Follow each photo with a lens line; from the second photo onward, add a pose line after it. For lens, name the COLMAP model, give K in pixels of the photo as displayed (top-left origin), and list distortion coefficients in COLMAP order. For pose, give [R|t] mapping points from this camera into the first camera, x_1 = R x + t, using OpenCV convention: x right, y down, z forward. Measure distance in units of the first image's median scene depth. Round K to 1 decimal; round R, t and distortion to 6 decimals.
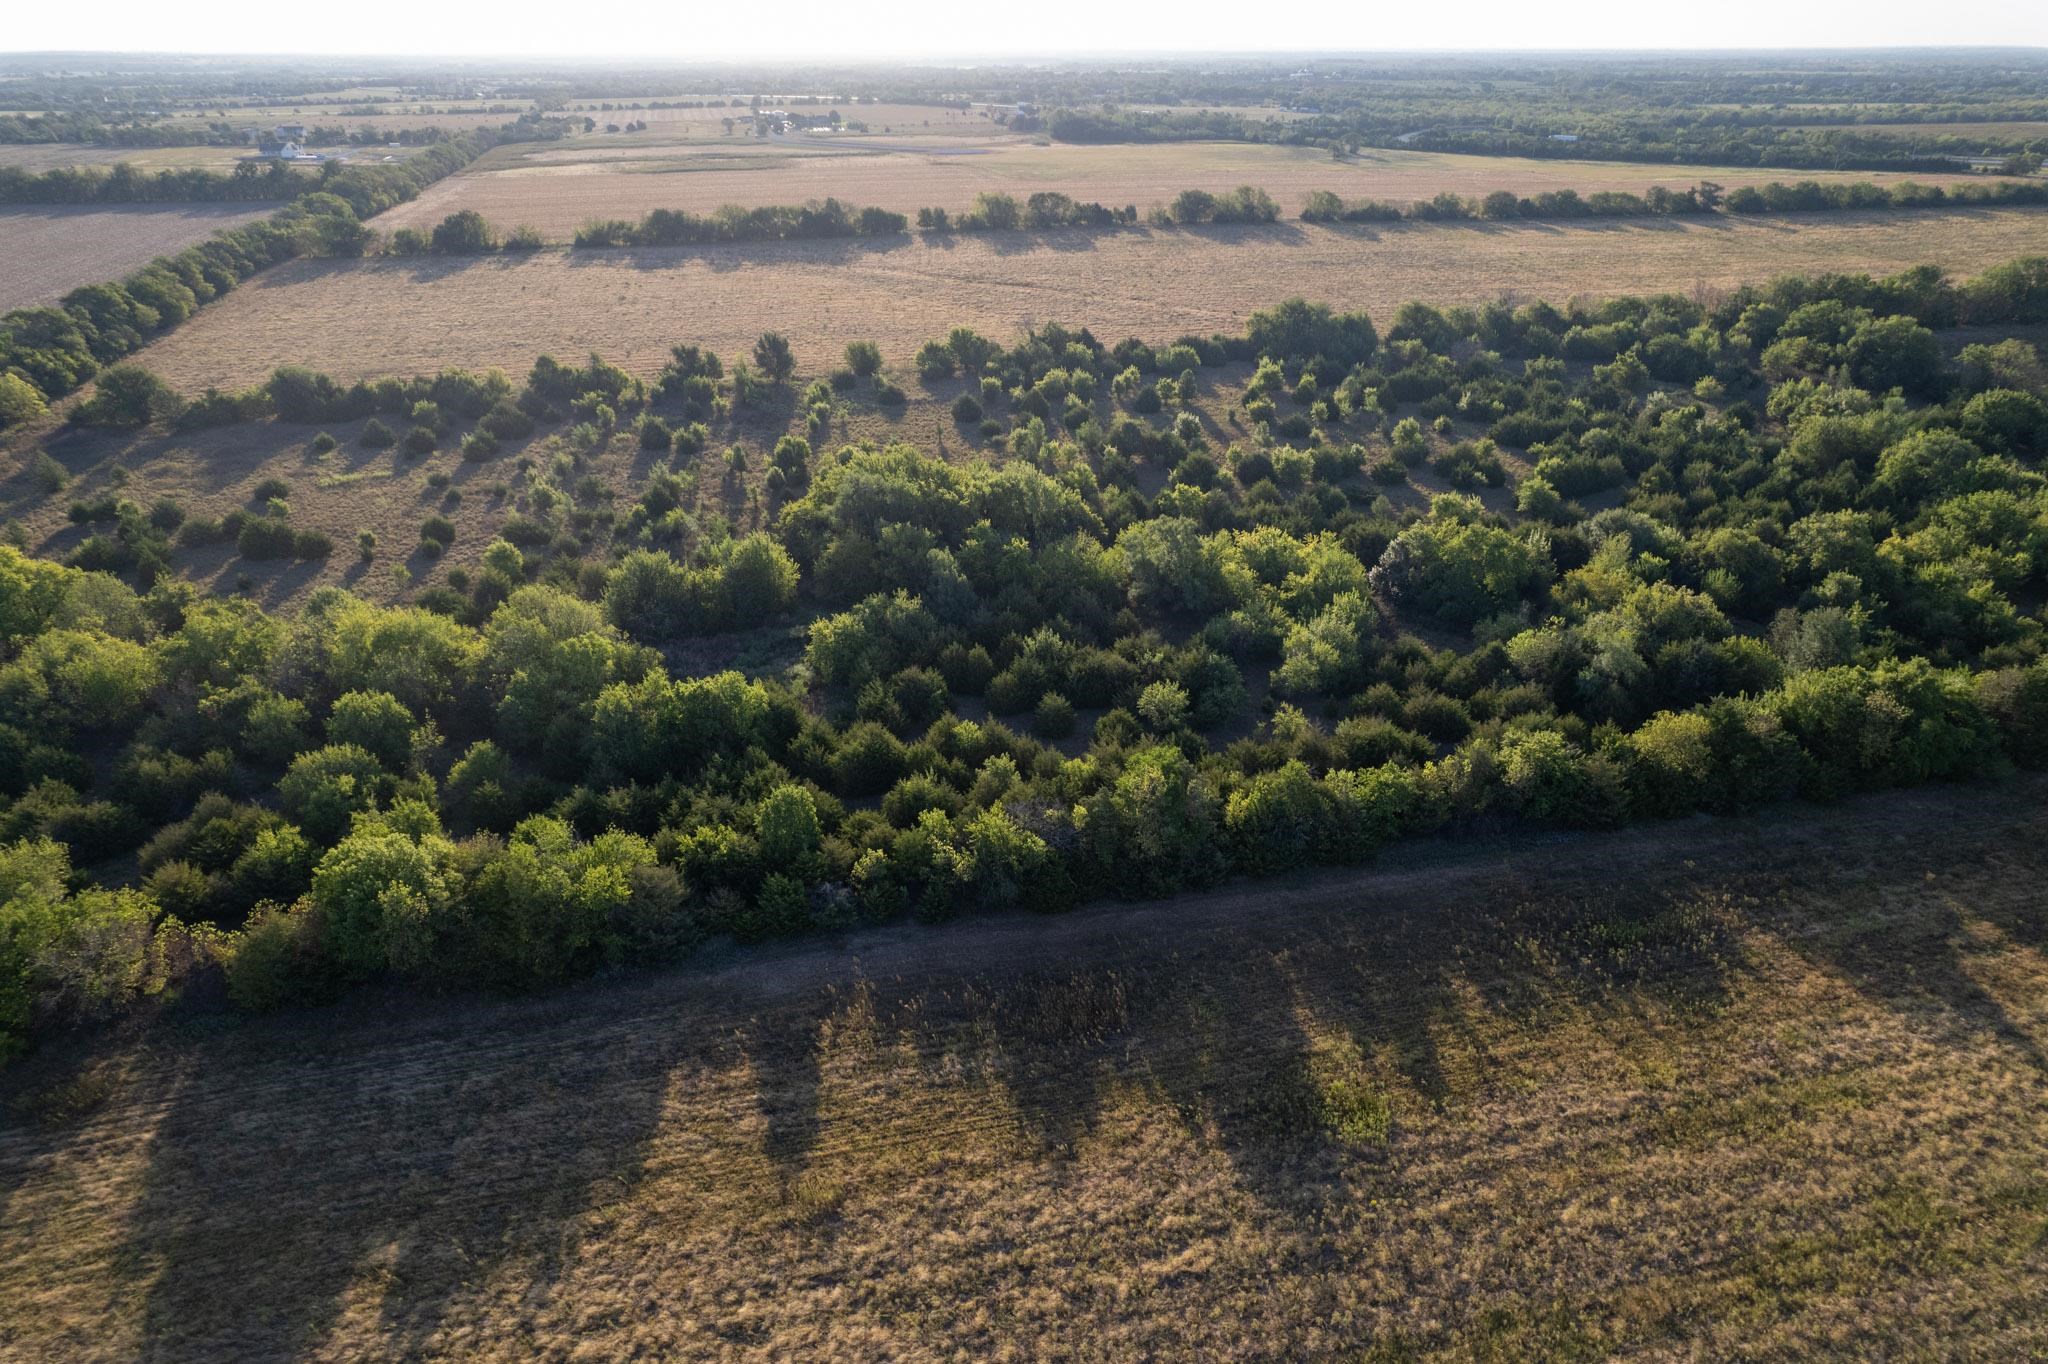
lens RADIAL K [[1311.9, 0, 1017.8], [0, 1311.9, 684.1], [0, 0, 1]] dist [-0.080845, 0.075615]
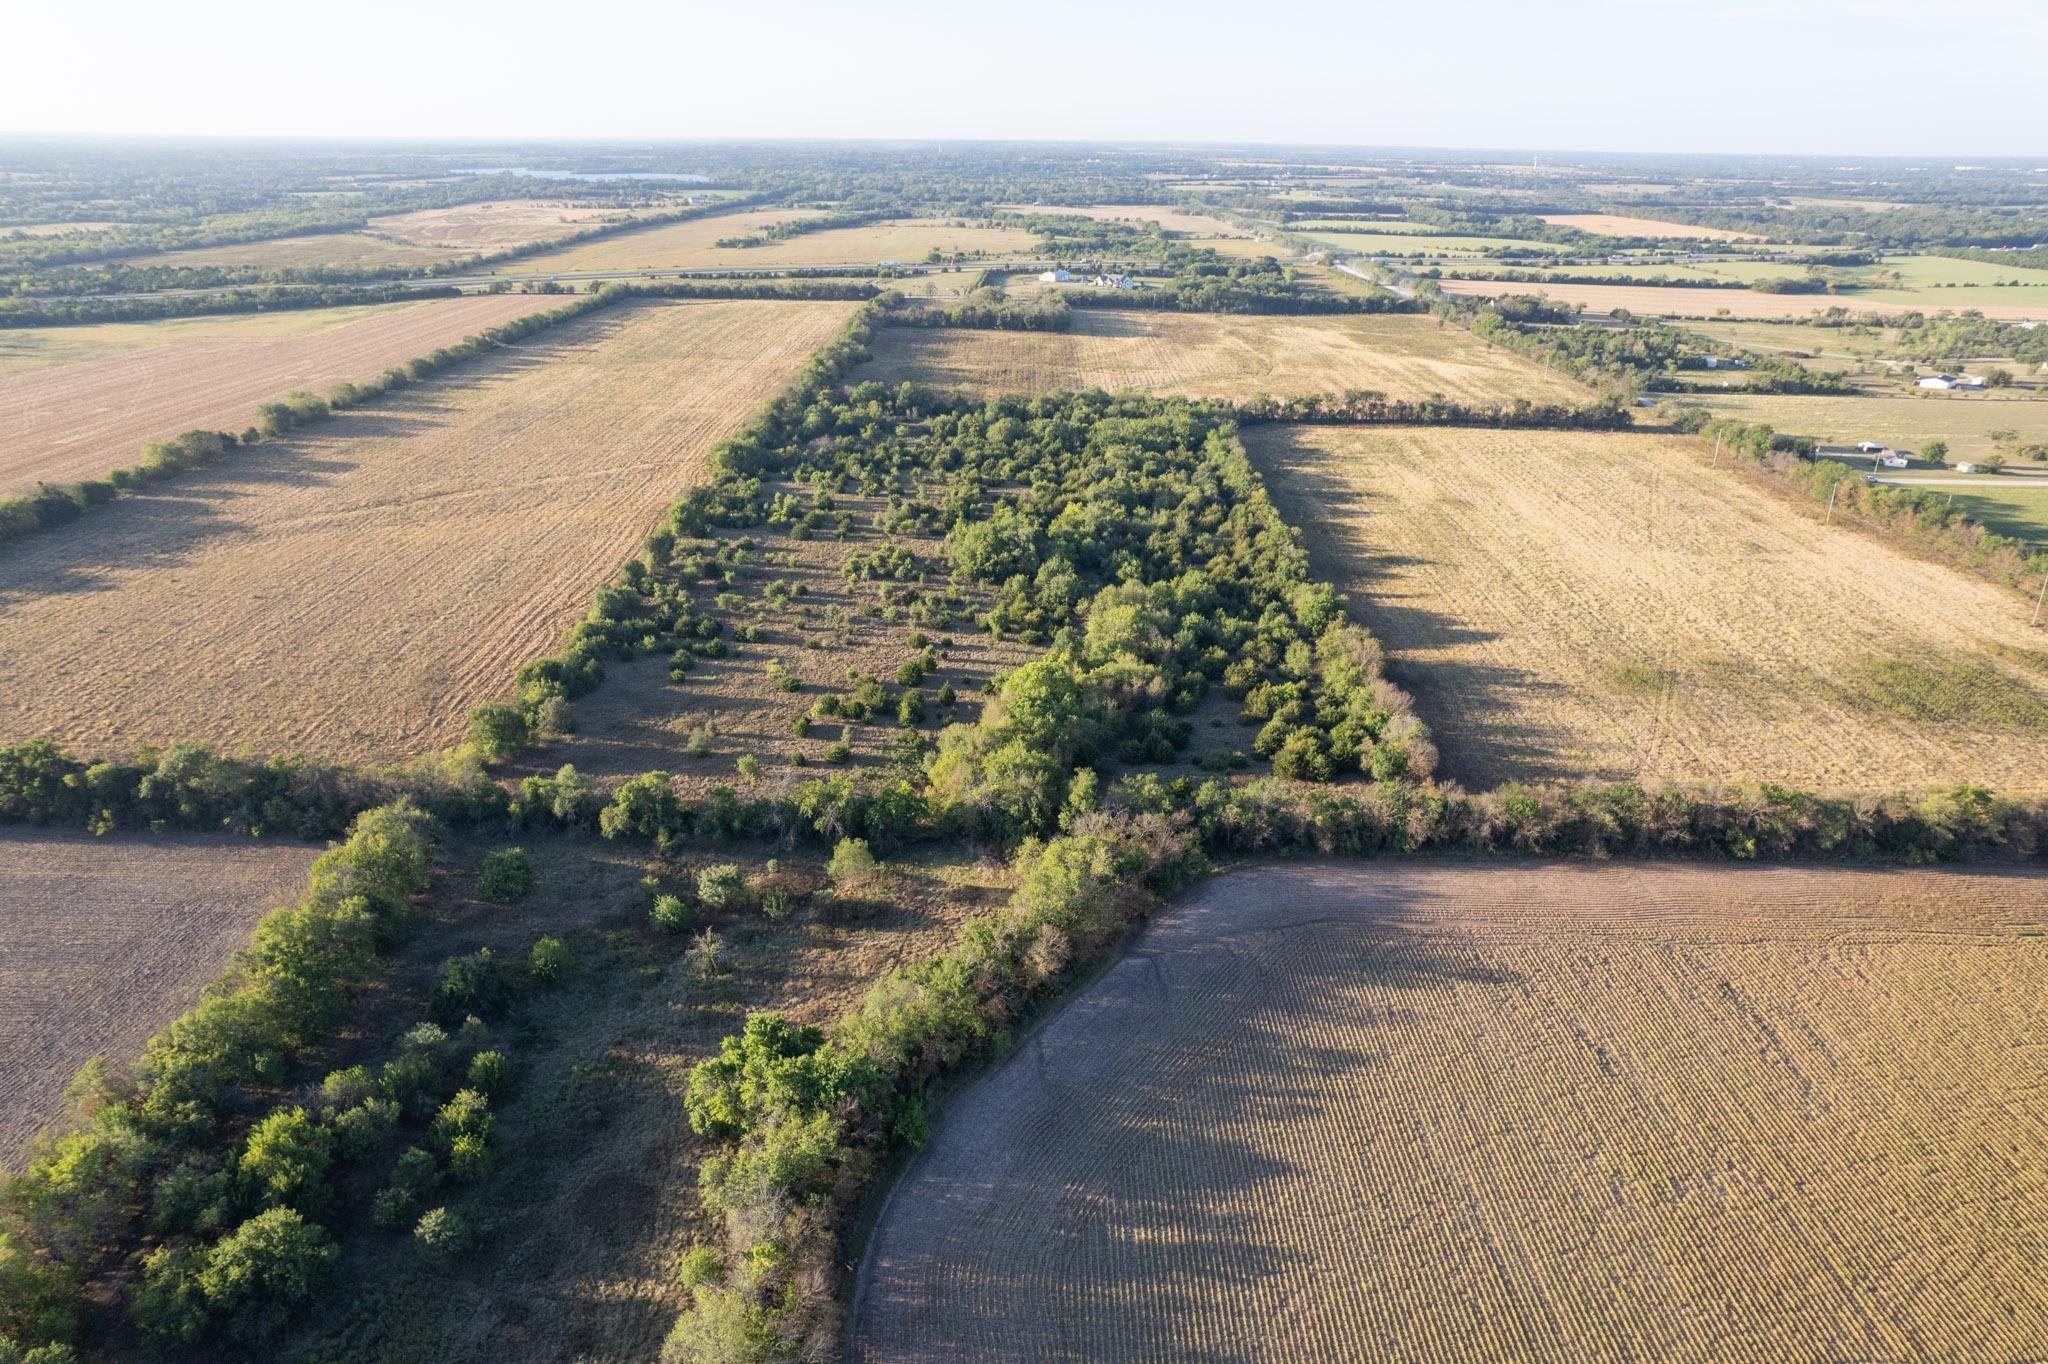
lens RADIAL K [[1311.9, 0, 1018.1], [0, 1311.9, 686.7], [0, 0, 1]] dist [-0.080845, 0.075615]
pose [[0.248480, -0.377382, 0.892099, -2.259424], [0.422089, 0.871130, 0.250945, -0.506979], [-0.871836, 0.314191, 0.375747, 0.298307]]
